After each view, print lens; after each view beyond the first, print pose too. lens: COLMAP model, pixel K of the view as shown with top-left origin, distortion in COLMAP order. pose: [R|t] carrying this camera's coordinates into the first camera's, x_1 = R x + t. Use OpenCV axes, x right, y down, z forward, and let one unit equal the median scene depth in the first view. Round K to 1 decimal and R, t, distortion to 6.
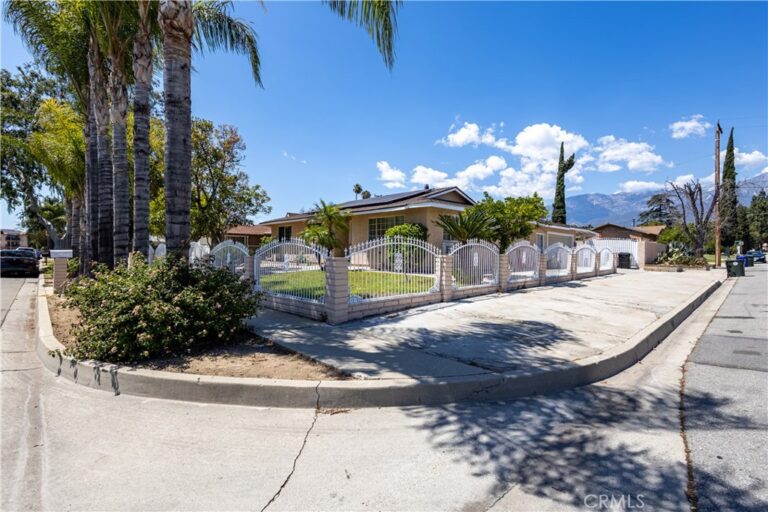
lens RADIAL K [[359.4, 0, 381.2], [0, 359.4, 255.3], [0, 0, 1]] dist [-0.003052, 0.000104]
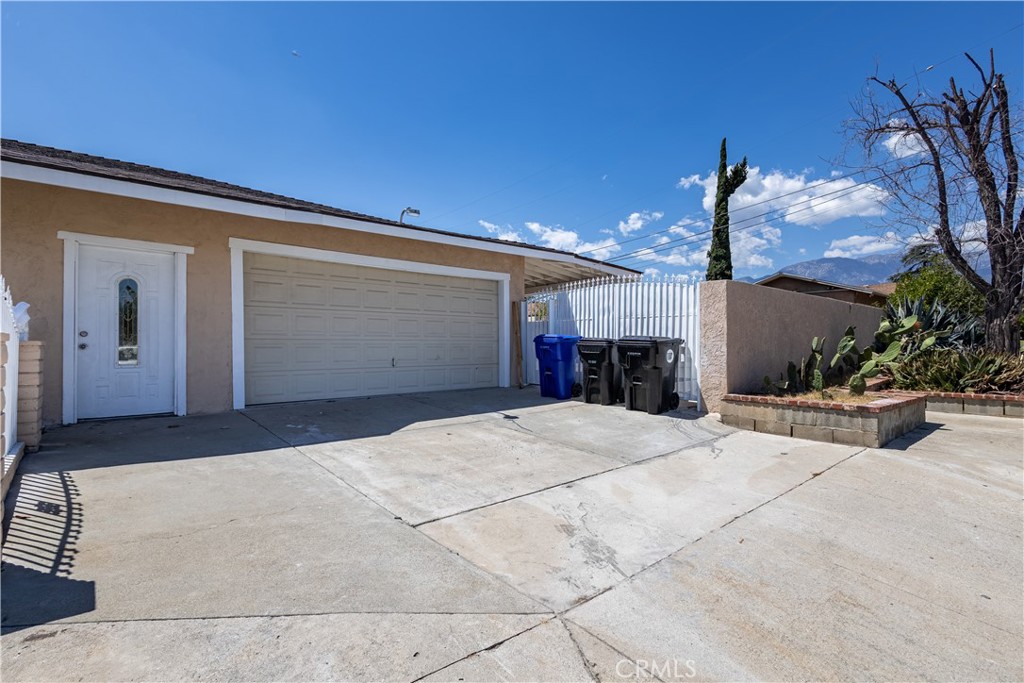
lens RADIAL K [[479.2, 0, 507.8], [0, 479.2, 341.9], [0, 0, 1]] dist [-0.003052, 0.000104]
pose [[0.997861, -0.010722, -0.064485, 0.534551], [0.010090, 0.999898, -0.010129, -0.002103], [0.064587, 0.009457, 0.997867, 0.613286]]
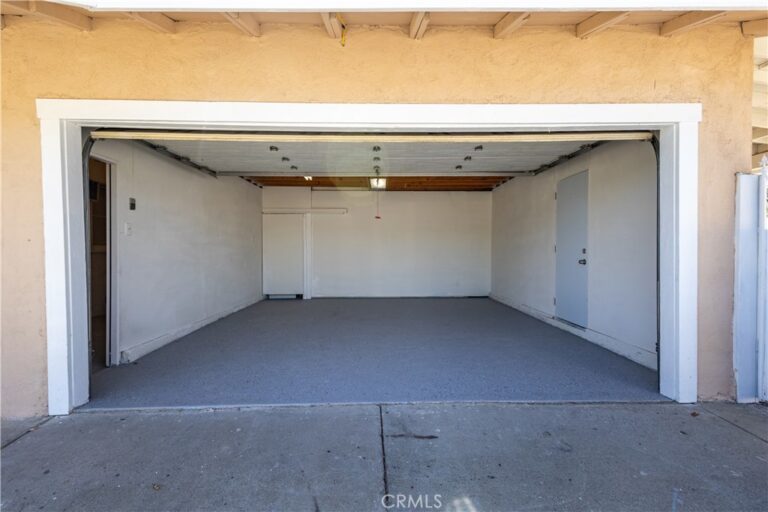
lens RADIAL K [[359.4, 0, 382.0], [0, 359.4, 255.0], [0, 0, 1]] dist [-0.003052, 0.000104]
pose [[0.741013, -0.008866, -0.671432, 0.516856], [0.007731, 0.999959, -0.004672, -0.013501], [0.671446, -0.001729, 0.741052, 0.810498]]
